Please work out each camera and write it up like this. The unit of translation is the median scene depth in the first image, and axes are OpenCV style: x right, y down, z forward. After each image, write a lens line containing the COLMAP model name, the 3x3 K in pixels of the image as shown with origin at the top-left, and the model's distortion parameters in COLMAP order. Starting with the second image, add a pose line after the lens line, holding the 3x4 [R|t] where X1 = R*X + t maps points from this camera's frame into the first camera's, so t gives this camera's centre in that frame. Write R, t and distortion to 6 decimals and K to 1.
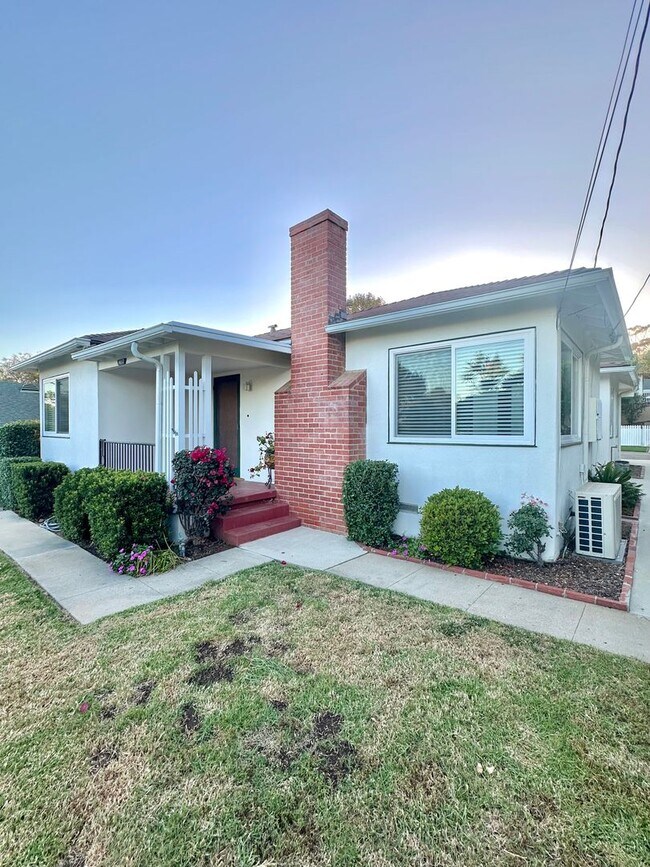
lens RADIAL K [[387.9, 0, 322.0], [0, 387.9, 432.4], [0, 0, 1]] dist [0.000669, -0.000035]
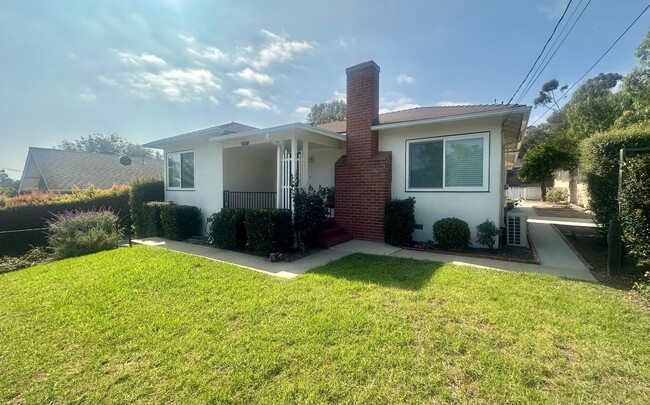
lens RADIAL K [[265.6, 0, 328.7], [0, 265.6, 198.4], [0, 0, 1]] dist [-0.001543, -0.000045]
pose [[0.994122, 0.000105, 0.108265, -0.328267], [-0.002085, 0.999833, 0.018179, 0.036523], [-0.108245, -0.018298, 0.993956, -0.208875]]
